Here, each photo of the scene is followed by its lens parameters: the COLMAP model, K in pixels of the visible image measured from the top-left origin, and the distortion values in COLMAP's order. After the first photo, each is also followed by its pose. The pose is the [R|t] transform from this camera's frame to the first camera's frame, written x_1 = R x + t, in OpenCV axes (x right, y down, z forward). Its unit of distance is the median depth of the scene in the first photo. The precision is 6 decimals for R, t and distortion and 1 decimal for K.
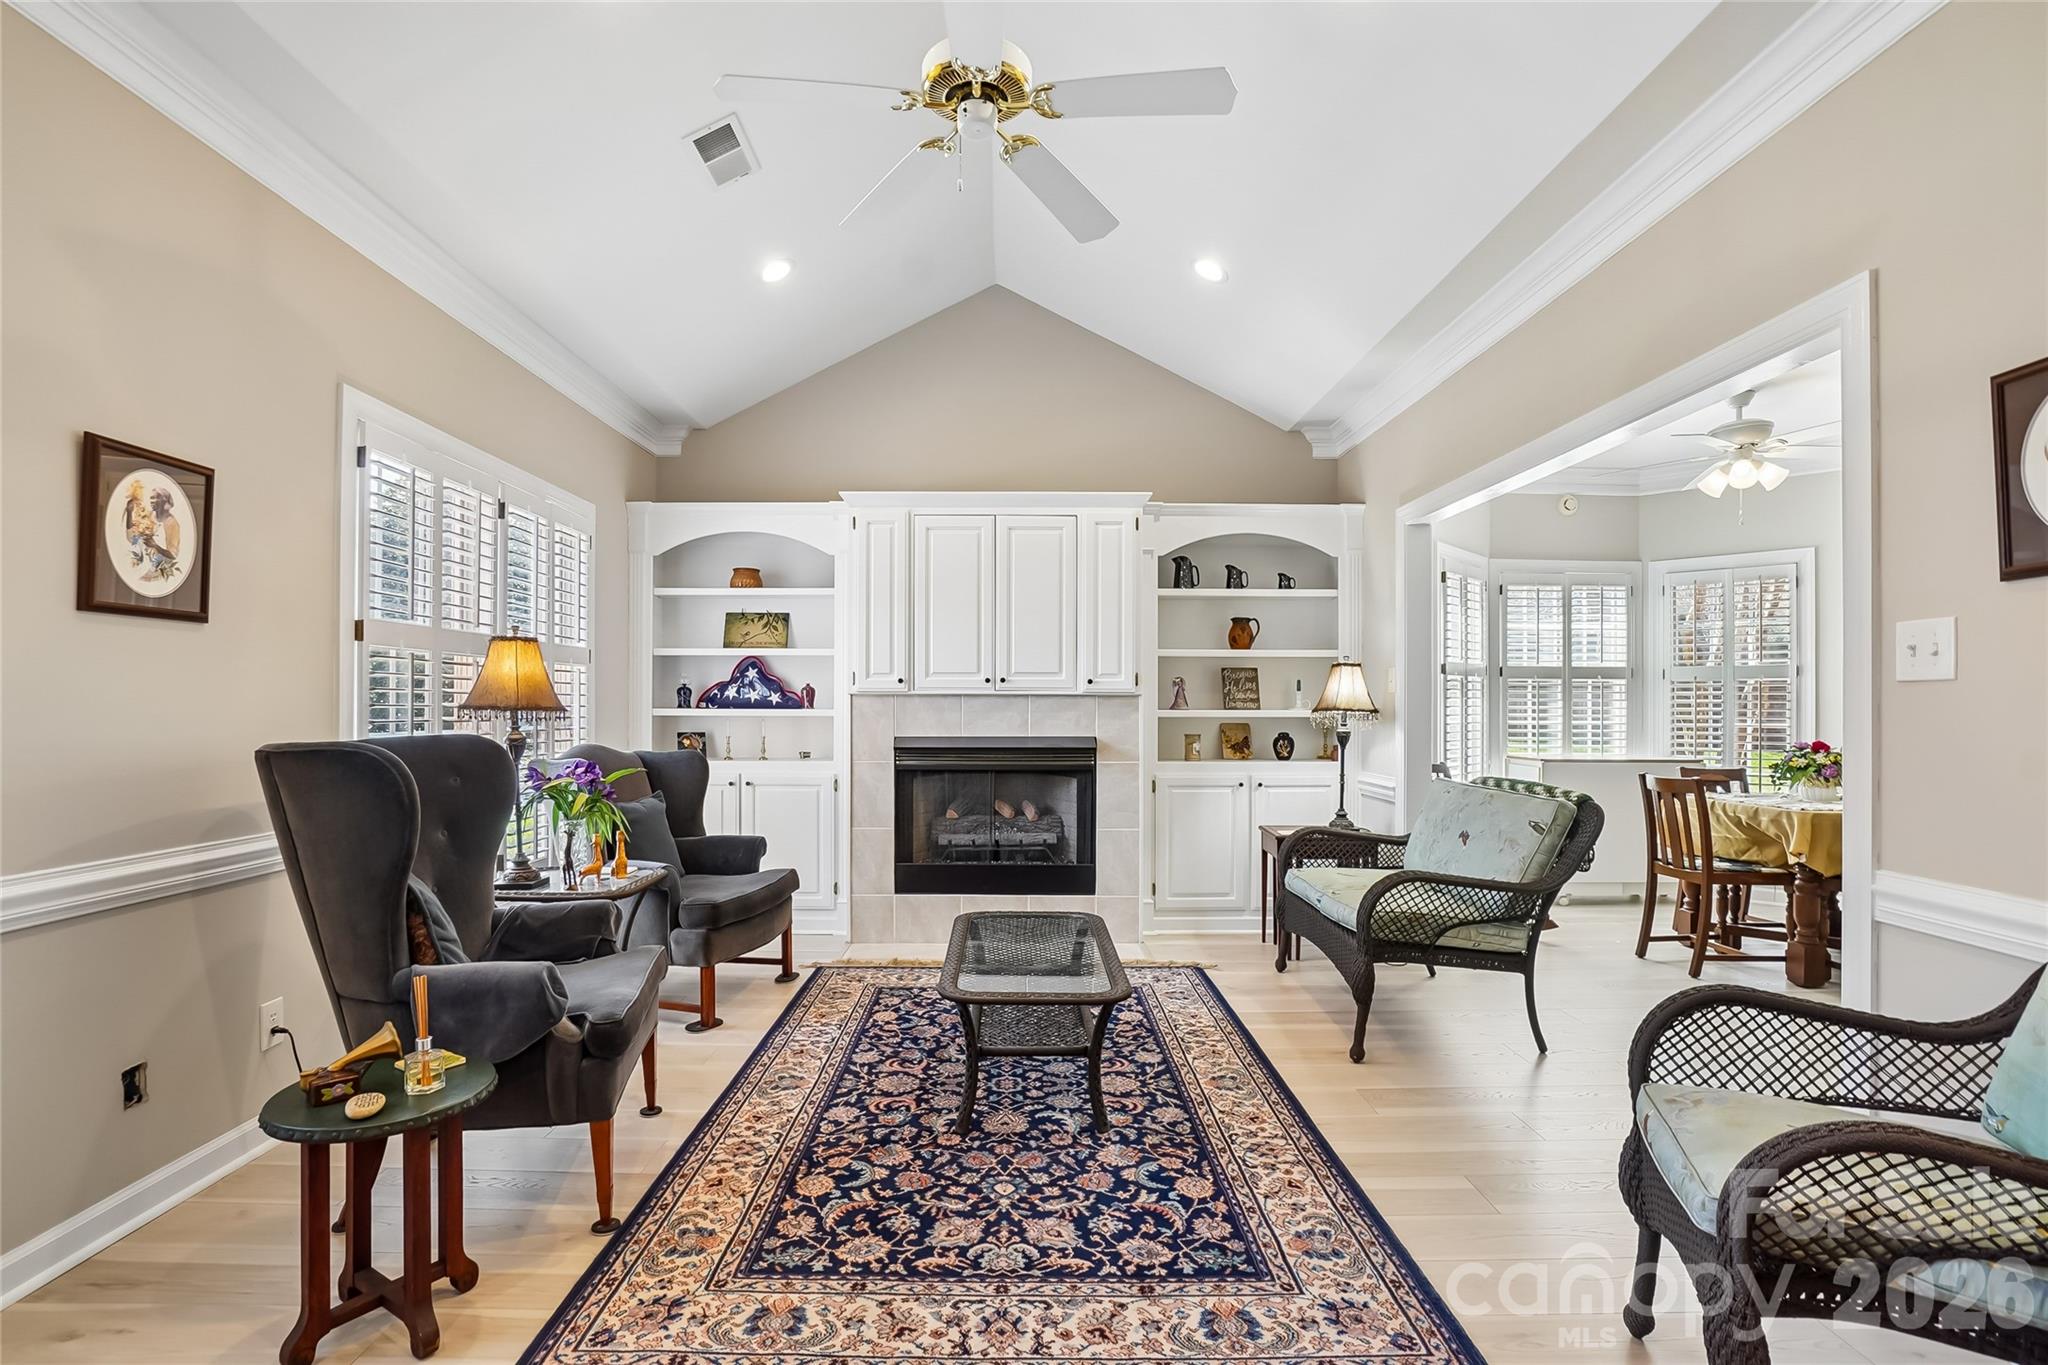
lens RADIAL K [[966.4, 0, 1020.2], [0, 966.4, 708.0], [0, 0, 1]] dist [-0.044426, 0.015536]
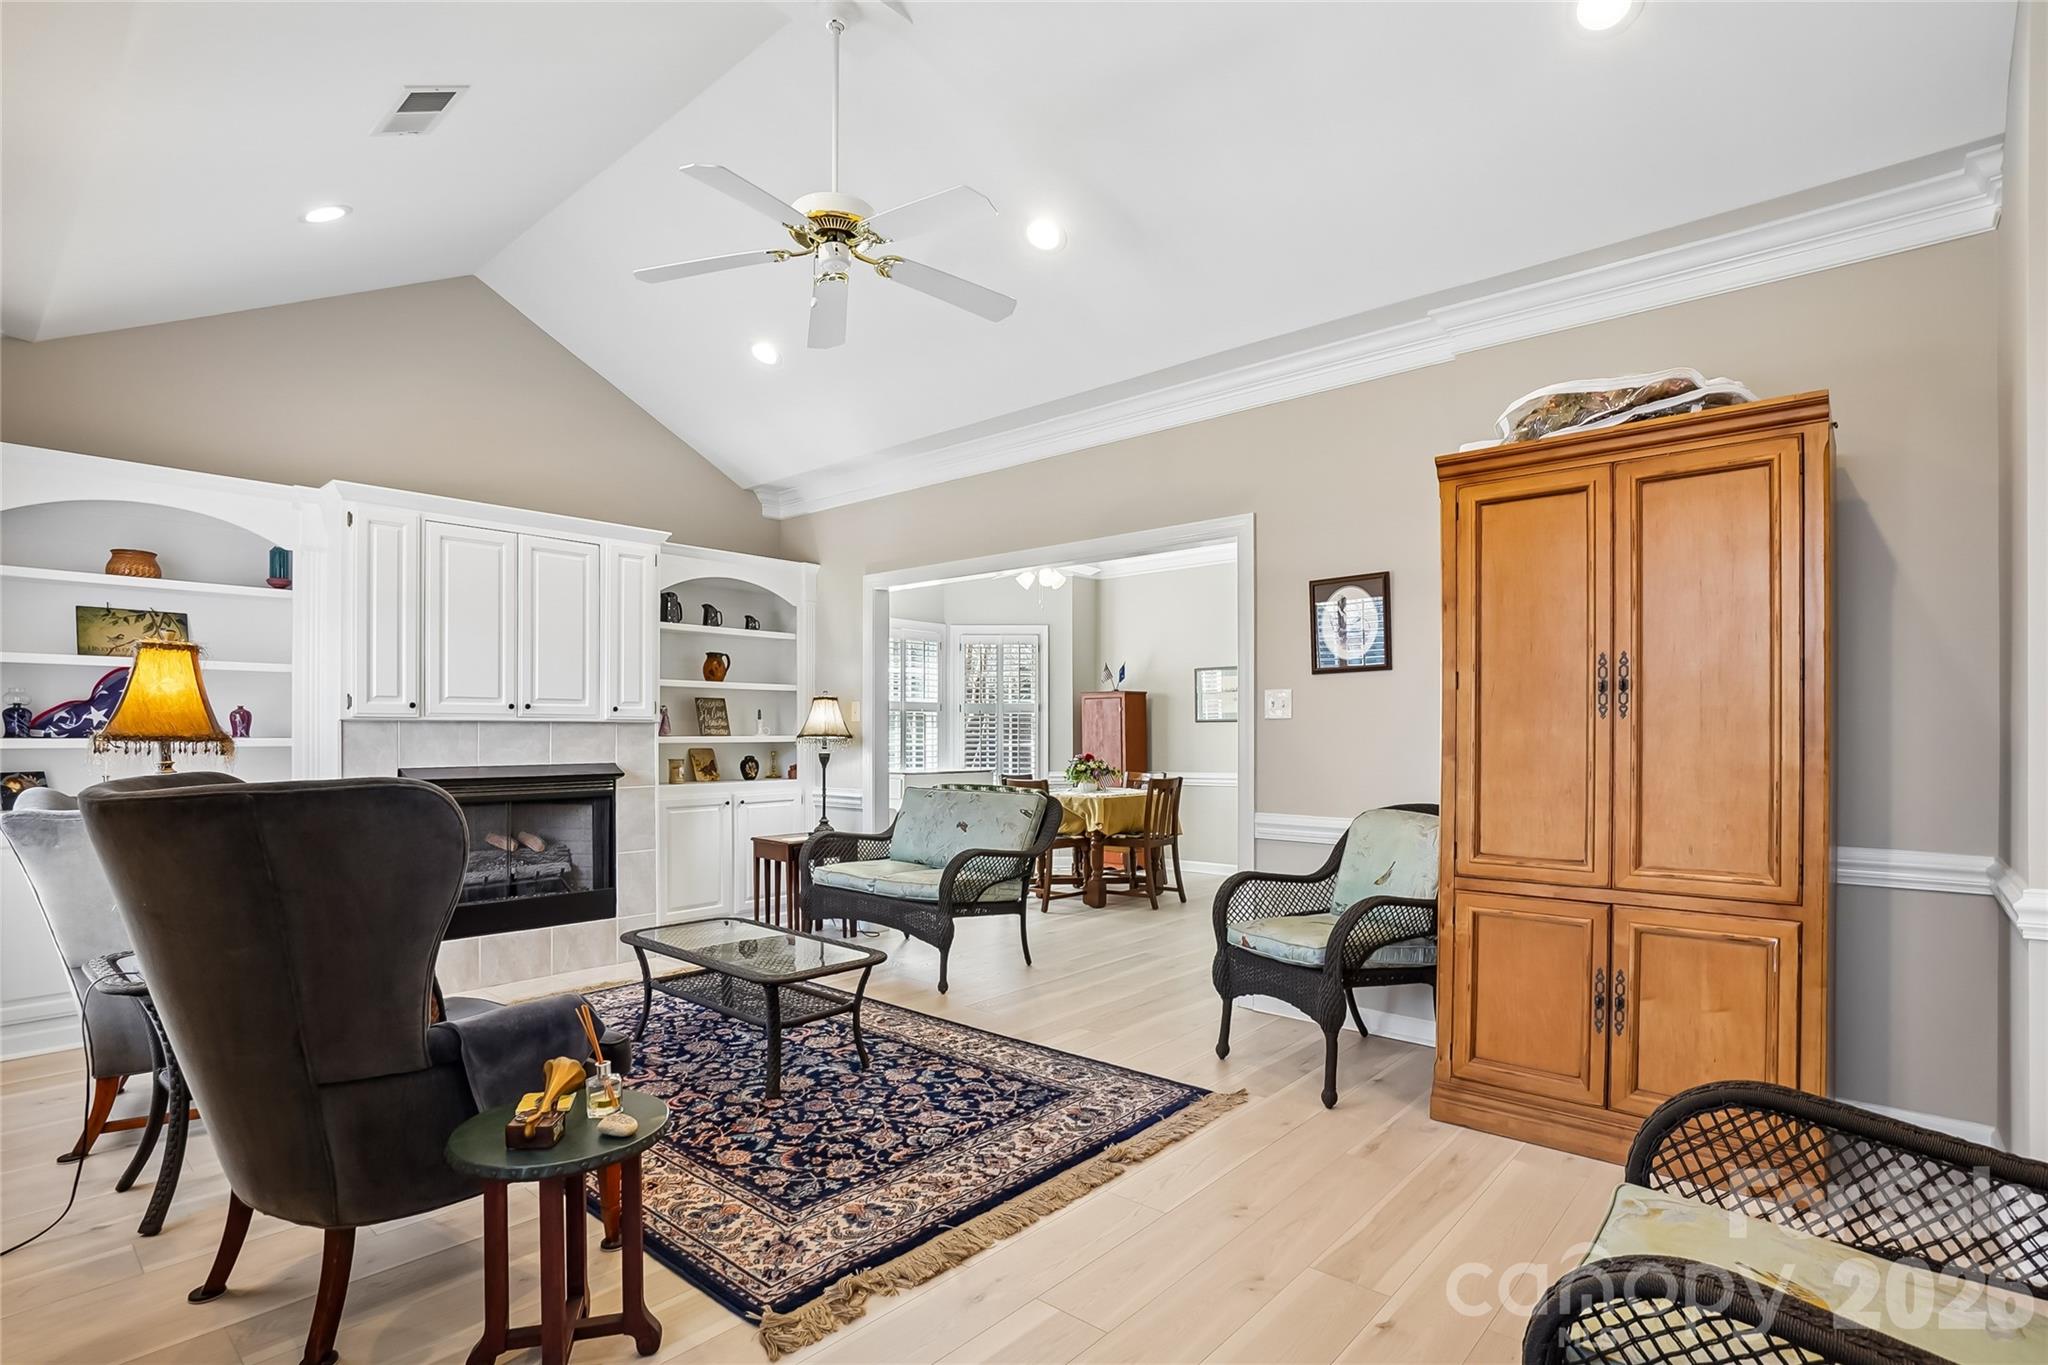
lens RADIAL K [[982.6, 0, 1009.2], [0, 982.6, 745.6], [0, 0, 1]] dist [-0.027530, 0.001095]
pose [[0.673644, -0.012554, 0.738949, -0.599921], [0.003261, 0.999896, 0.014015, -0.002840], [-0.739049, -0.007031, 0.673615, -0.012976]]
